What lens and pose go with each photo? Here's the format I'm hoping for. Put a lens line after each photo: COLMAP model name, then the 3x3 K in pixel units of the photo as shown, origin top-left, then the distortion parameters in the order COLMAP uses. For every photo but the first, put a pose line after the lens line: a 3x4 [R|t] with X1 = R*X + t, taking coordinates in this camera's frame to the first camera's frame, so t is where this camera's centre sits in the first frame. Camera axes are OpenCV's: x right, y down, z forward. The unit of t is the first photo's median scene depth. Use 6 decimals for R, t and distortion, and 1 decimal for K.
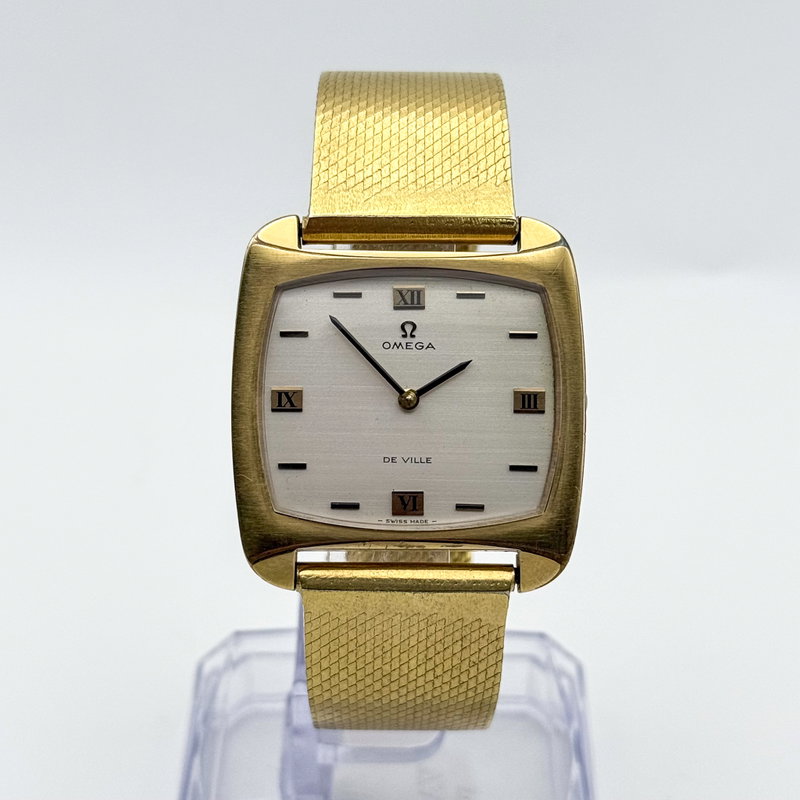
lens RADIAL K [[2165.0, 0, 400.0], [0, 2165.0, 400.0], [0, 0, 1]] dist [-0.025918, -0.575381]
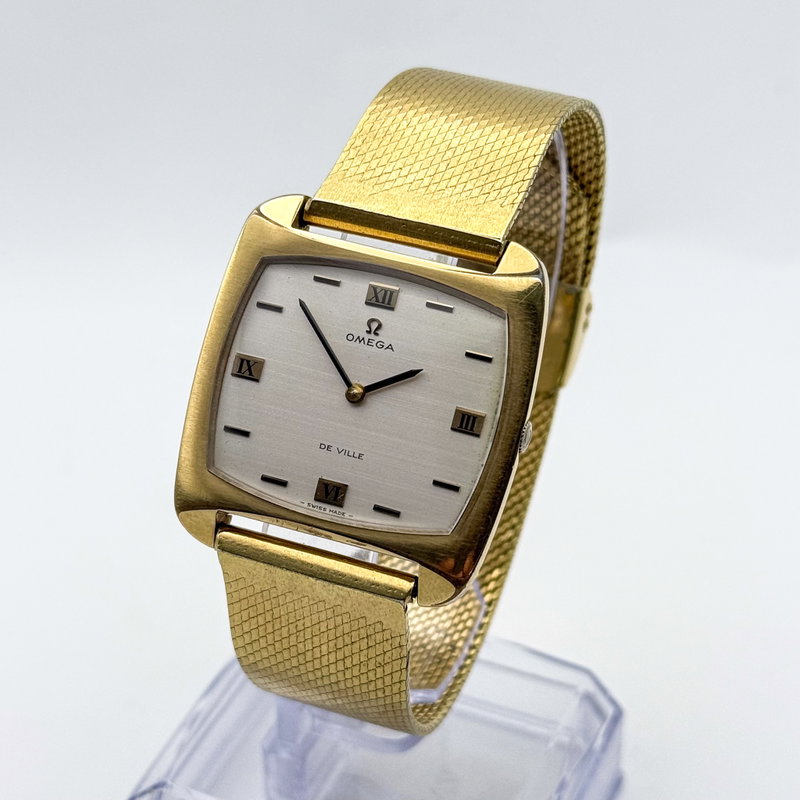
lens RADIAL K [[2165.0, 0, 400.0], [0, 2165.0, 400.0], [0, 0, 1]] dist [-0.025918, -0.575381]
pose [[0.928583, 0.223125, -0.296563, 0.322793], [-0.220597, 0.974442, 0.042419, -0.044662], [0.298448, 0.026031, 0.954071, 0.036146]]
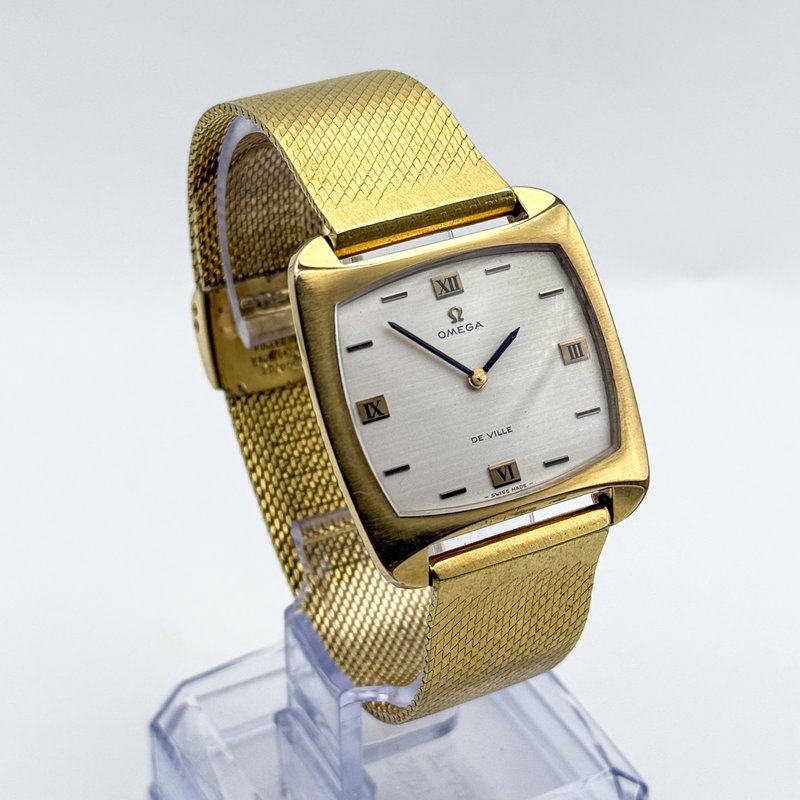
lens RADIAL K [[2165.0, 0, 400.0], [0, 2165.0, 400.0], [0, 0, 1]] dist [-0.025918, -0.575381]
pose [[0.883045, -0.262628, 0.388918, -0.435560], [0.264534, 0.963093, 0.049728, -0.051857], [-0.387625, 0.058970, 0.919929, 0.051389]]
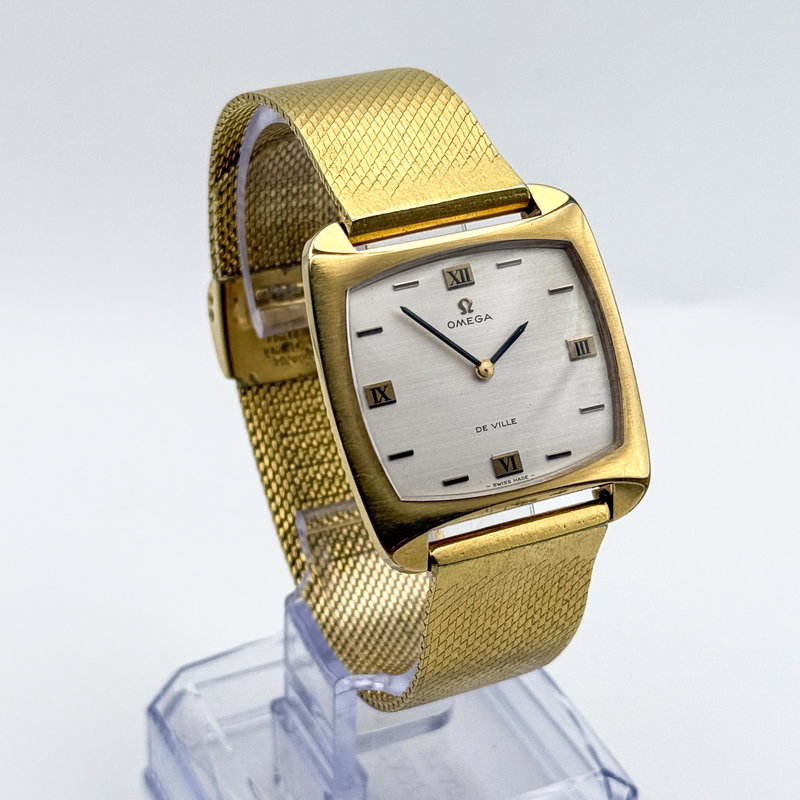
lens RADIAL K [[2165.0, 0, 400.0], [0, 2165.0, 400.0], [0, 0, 1]] dist [-0.025918, -0.575381]
pose [[0.896588, -0.216430, 0.386377, -0.443337], [0.223131, 0.974385, 0.028030, -0.024534], [-0.382546, 0.061082, 0.921915, 0.036897]]
